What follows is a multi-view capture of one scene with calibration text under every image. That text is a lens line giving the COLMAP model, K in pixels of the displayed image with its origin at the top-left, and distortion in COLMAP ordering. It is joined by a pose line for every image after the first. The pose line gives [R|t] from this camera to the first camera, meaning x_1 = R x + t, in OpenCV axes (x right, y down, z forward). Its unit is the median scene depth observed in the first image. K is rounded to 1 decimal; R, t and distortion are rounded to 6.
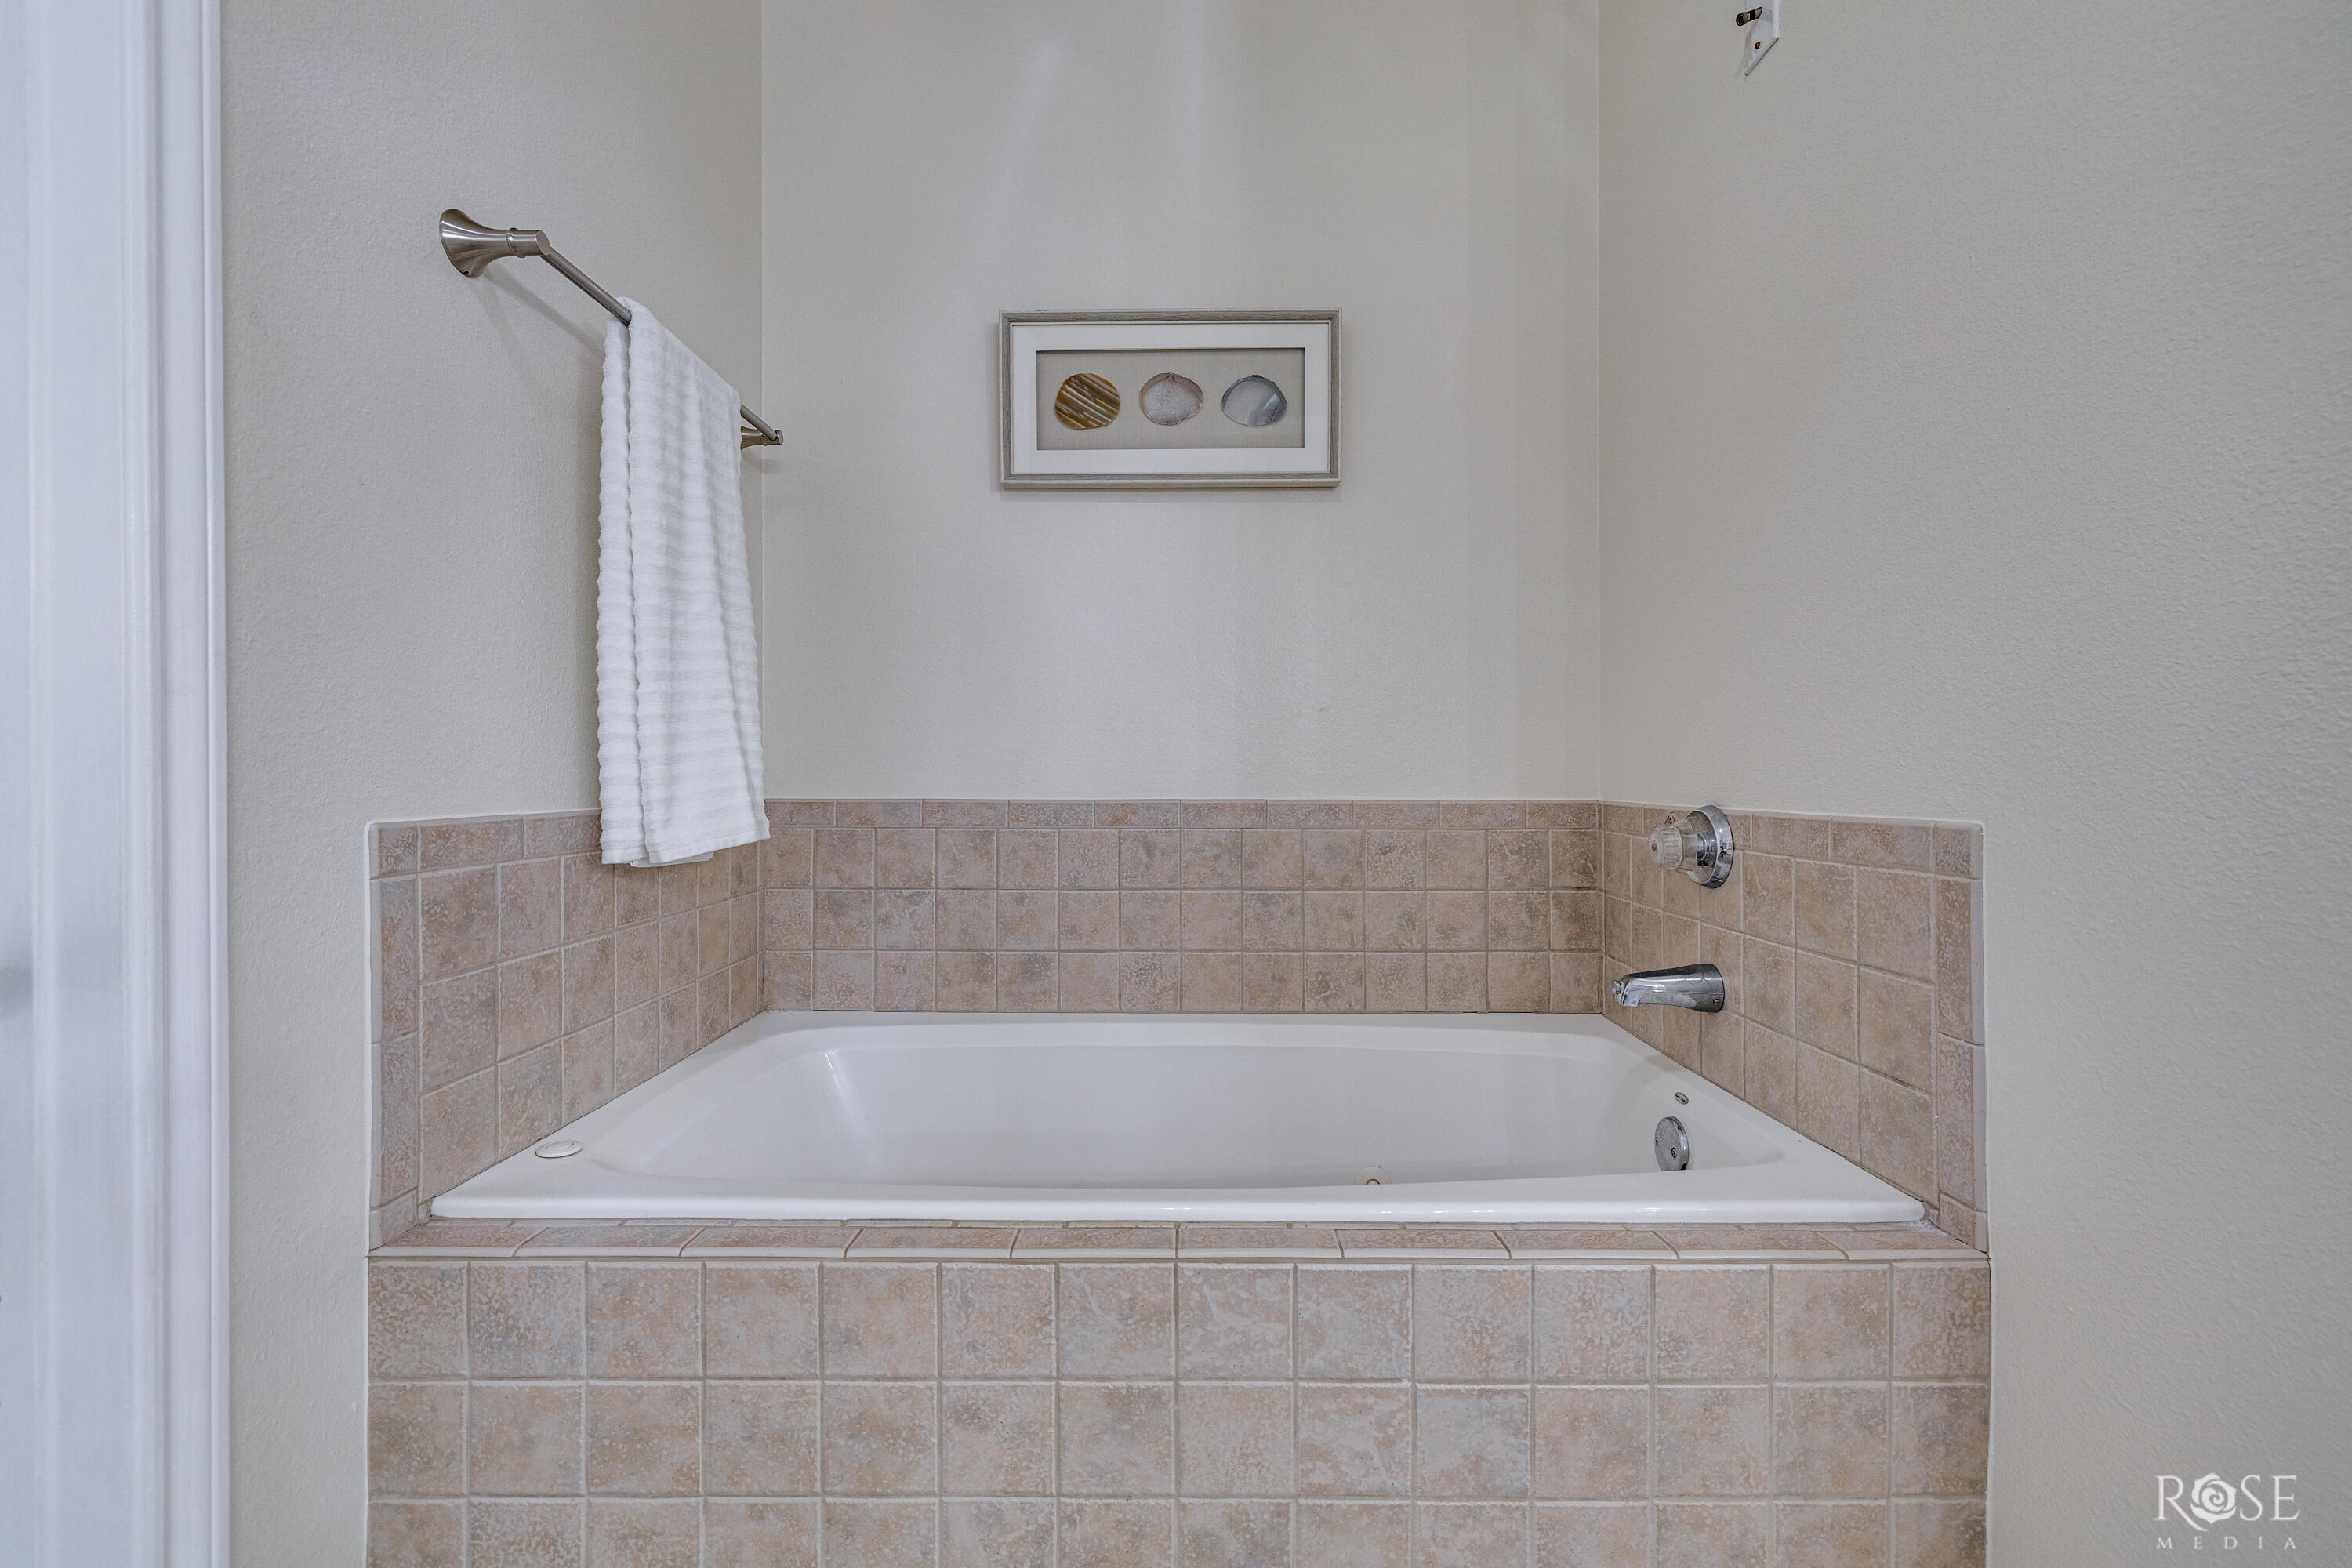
lens RADIAL K [[983.4, 0, 1177.3], [0, 983.4, 777.0], [0, 0, 1]] dist [0.001371, 0.000194]
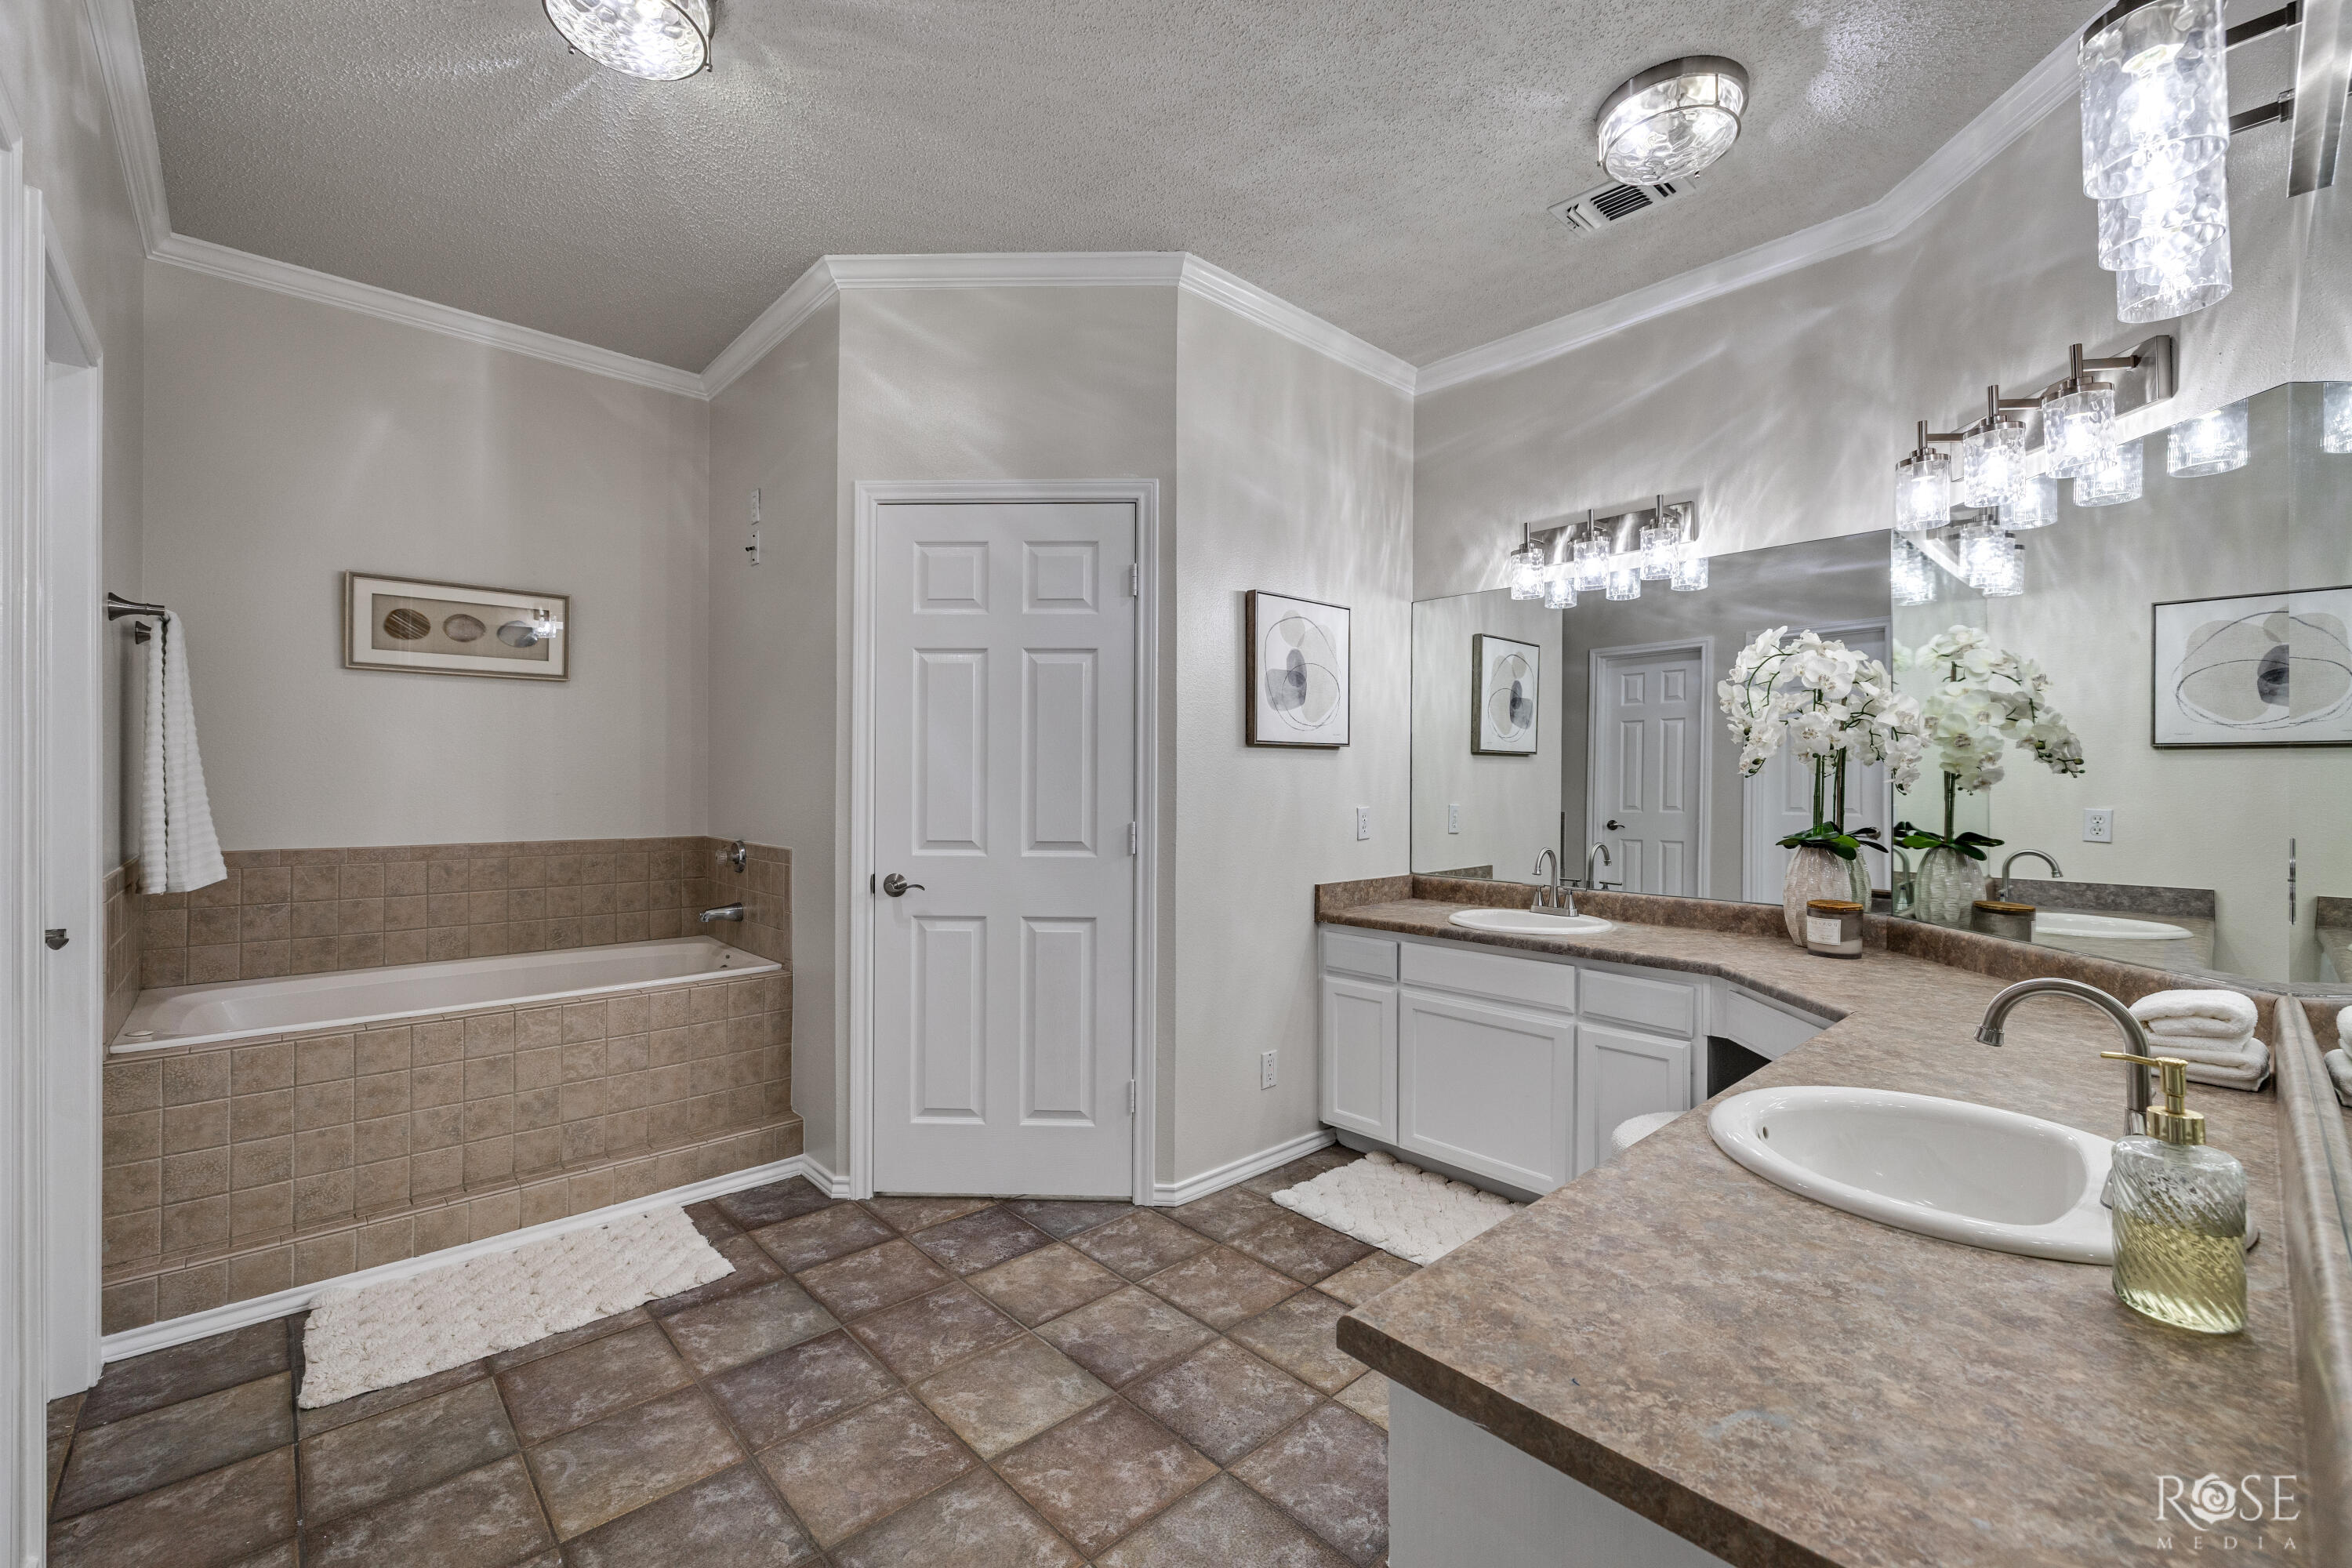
lens RADIAL K [[983.4, 0, 1175.6], [0, 983.4, 777.6], [0, 0, 1]] dist [0.001371, 0.000194]
pose [[0.730975, 0.004750, 0.682388, -0.351452], [-0.005156, 0.999986, -0.001438, -0.128089], [-0.682385, -0.002467, 0.730989, -1.539325]]
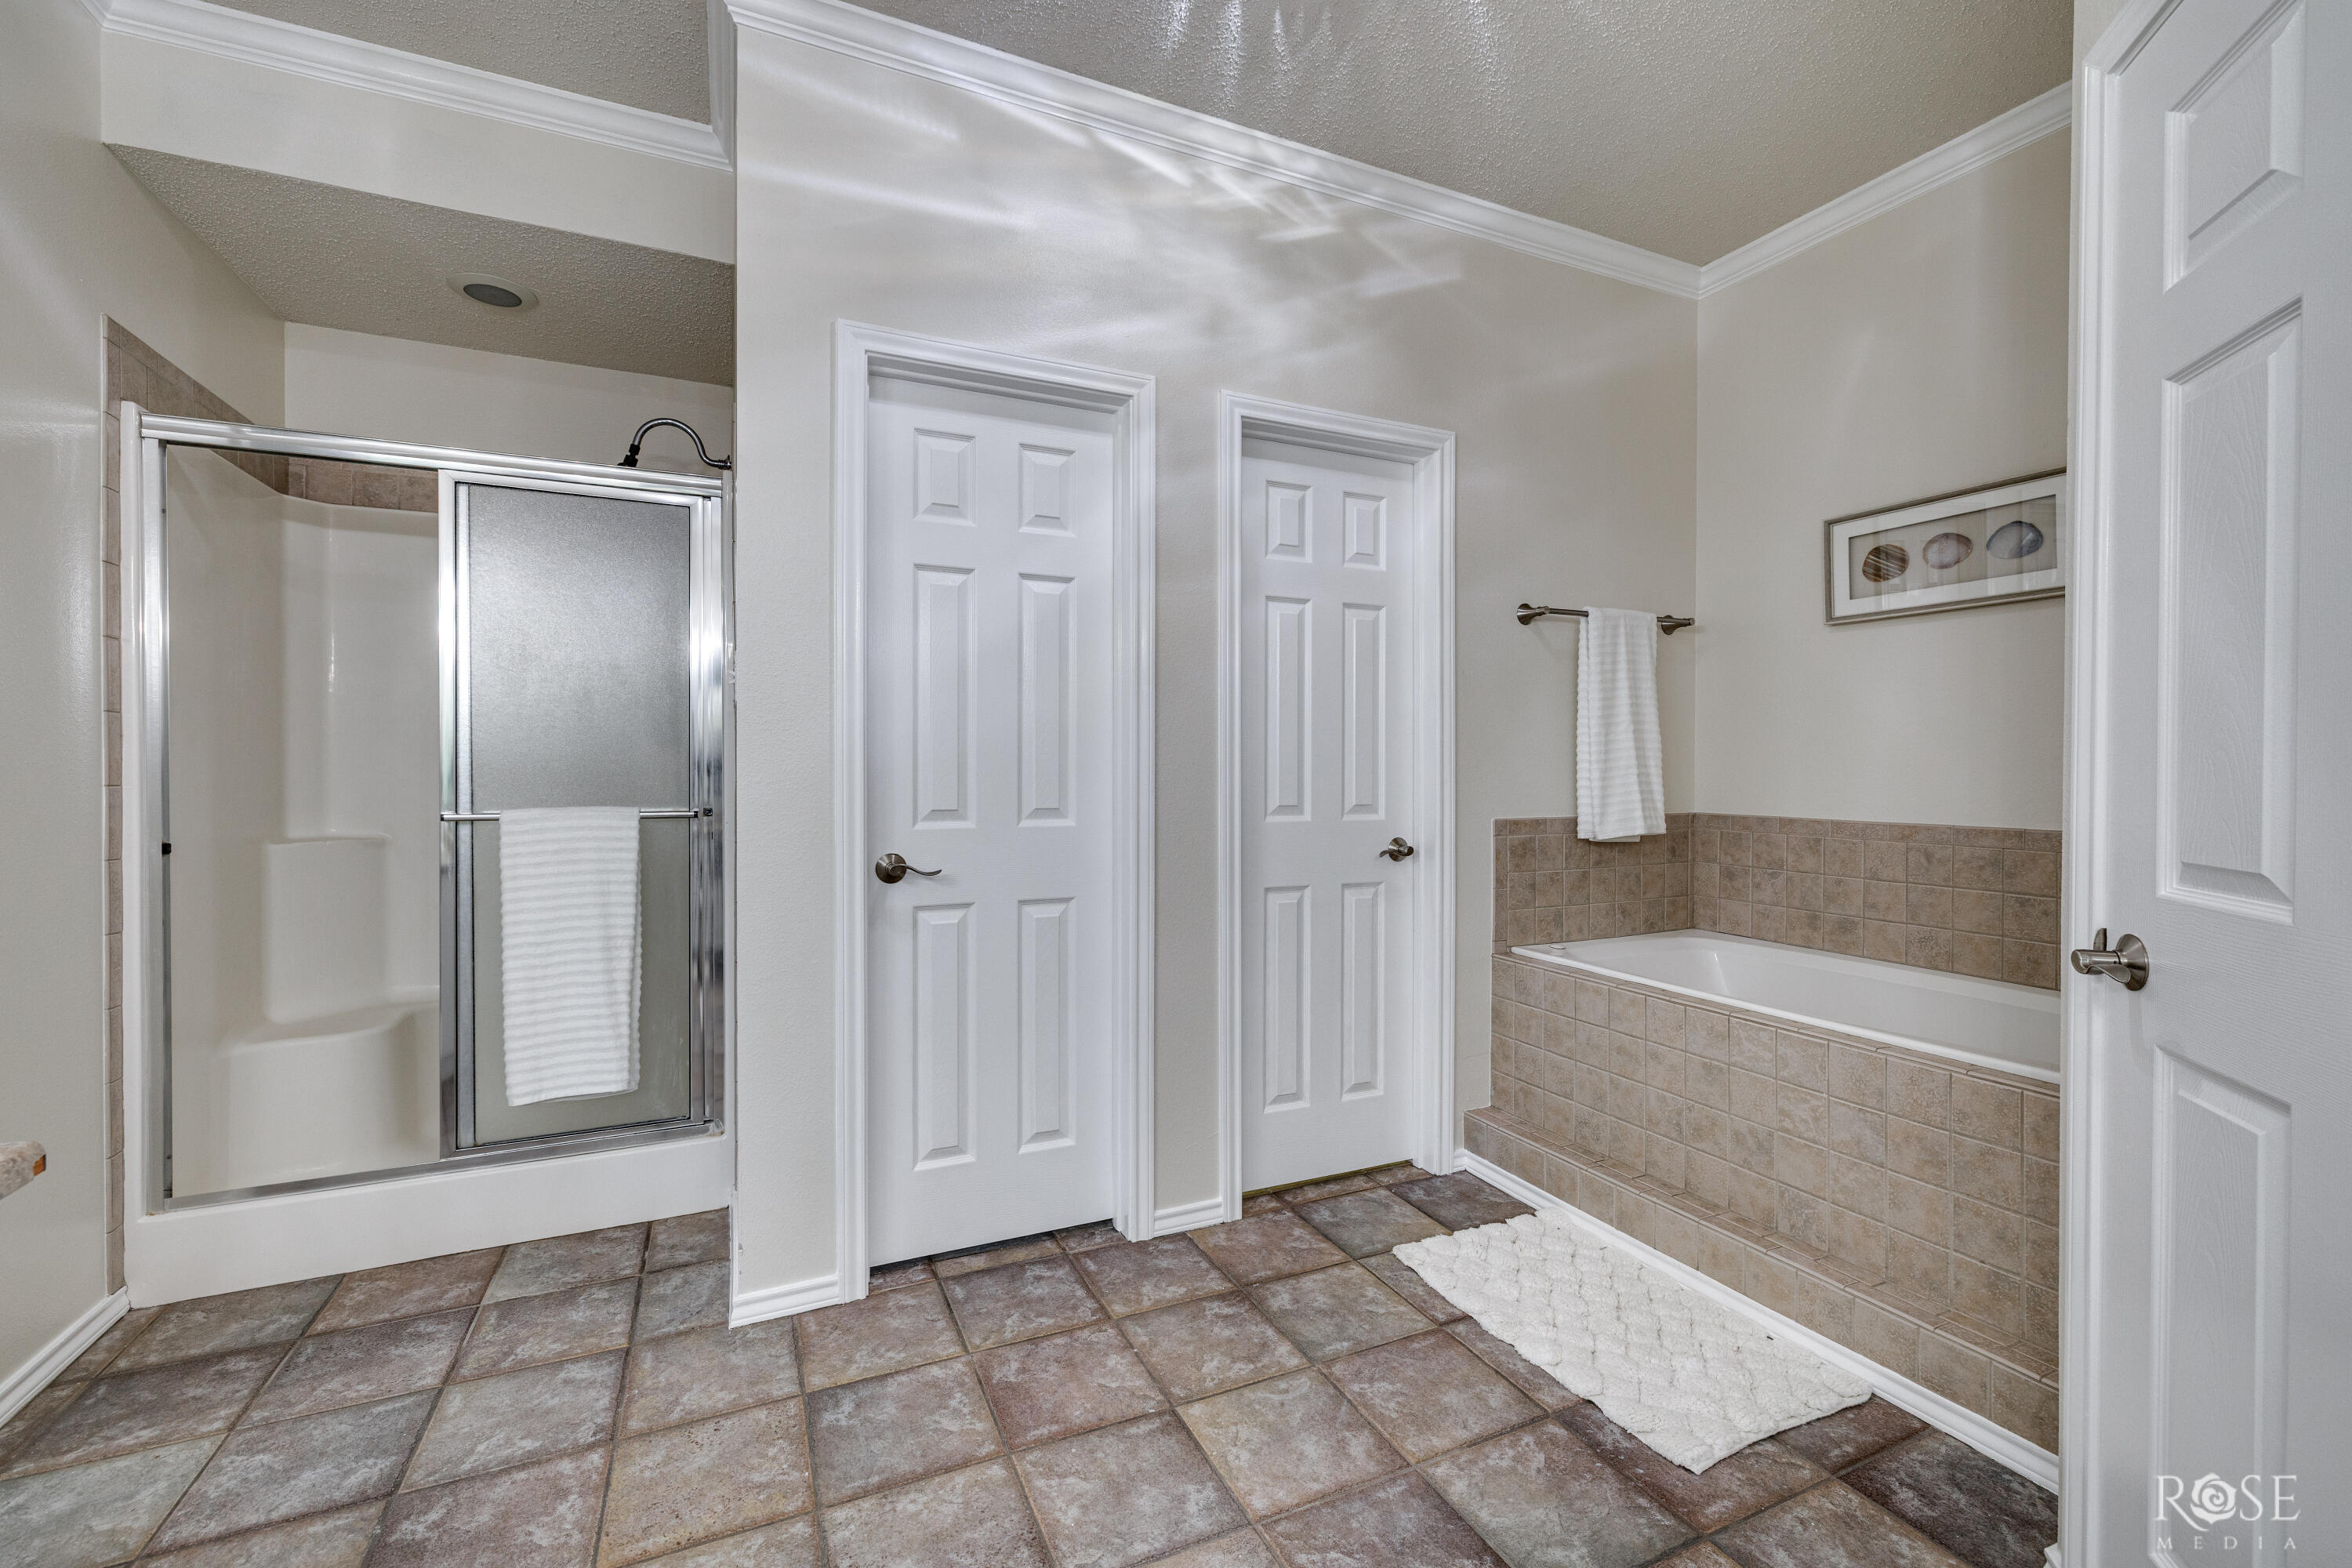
lens RADIAL K [[983.4, 0, 1175.2], [0, 983.4, 777.4], [0, 0, 1]] dist [0.001371, 0.000194]
pose [[0.420664, 0.011650, -0.907142, 1.010991], [-0.002106, 0.999927, 0.011865, -0.075697], [0.907214, -0.003081, 0.420658, -0.784122]]
